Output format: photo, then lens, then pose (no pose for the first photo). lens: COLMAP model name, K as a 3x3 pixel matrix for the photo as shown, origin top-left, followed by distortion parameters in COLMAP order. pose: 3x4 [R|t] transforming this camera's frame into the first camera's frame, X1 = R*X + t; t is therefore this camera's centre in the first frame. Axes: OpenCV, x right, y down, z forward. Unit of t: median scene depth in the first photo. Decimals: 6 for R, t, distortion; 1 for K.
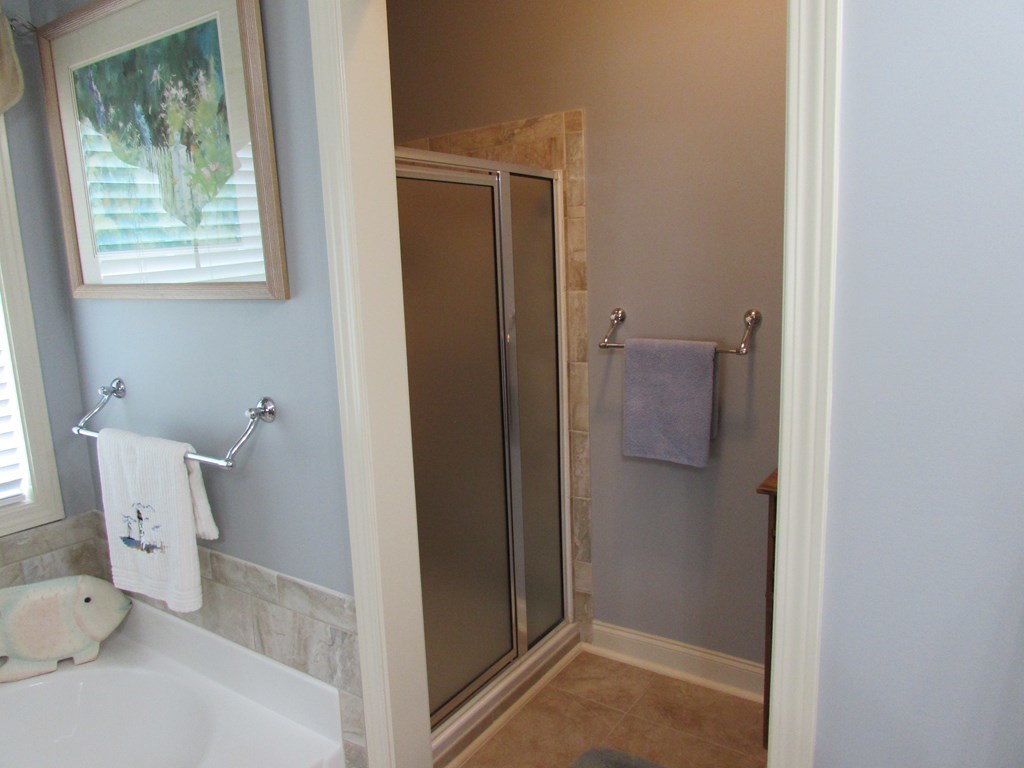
lens RADIAL K [[727.0, 0, 512.0], [0, 727.0, 384.0], [0, 0, 1]] dist [-0.027098, 0.002795]
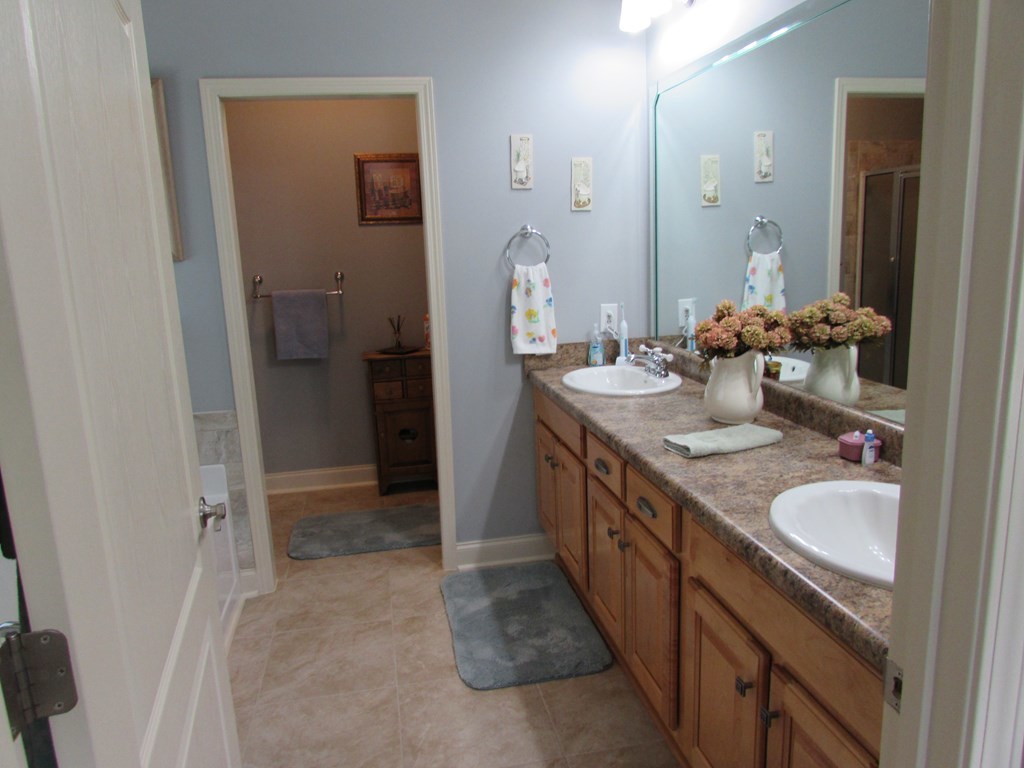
lens RADIAL K [[727.0, 0, 512.0], [0, 727.0, 384.0], [0, 0, 1]] dist [-0.027098, 0.002795]
pose [[0.705385, -0.136668, 0.695524, -1.018379], [0.137629, 0.988970, 0.054749, 0.211896], [-0.695334, 0.057105, 0.716414, -0.940238]]
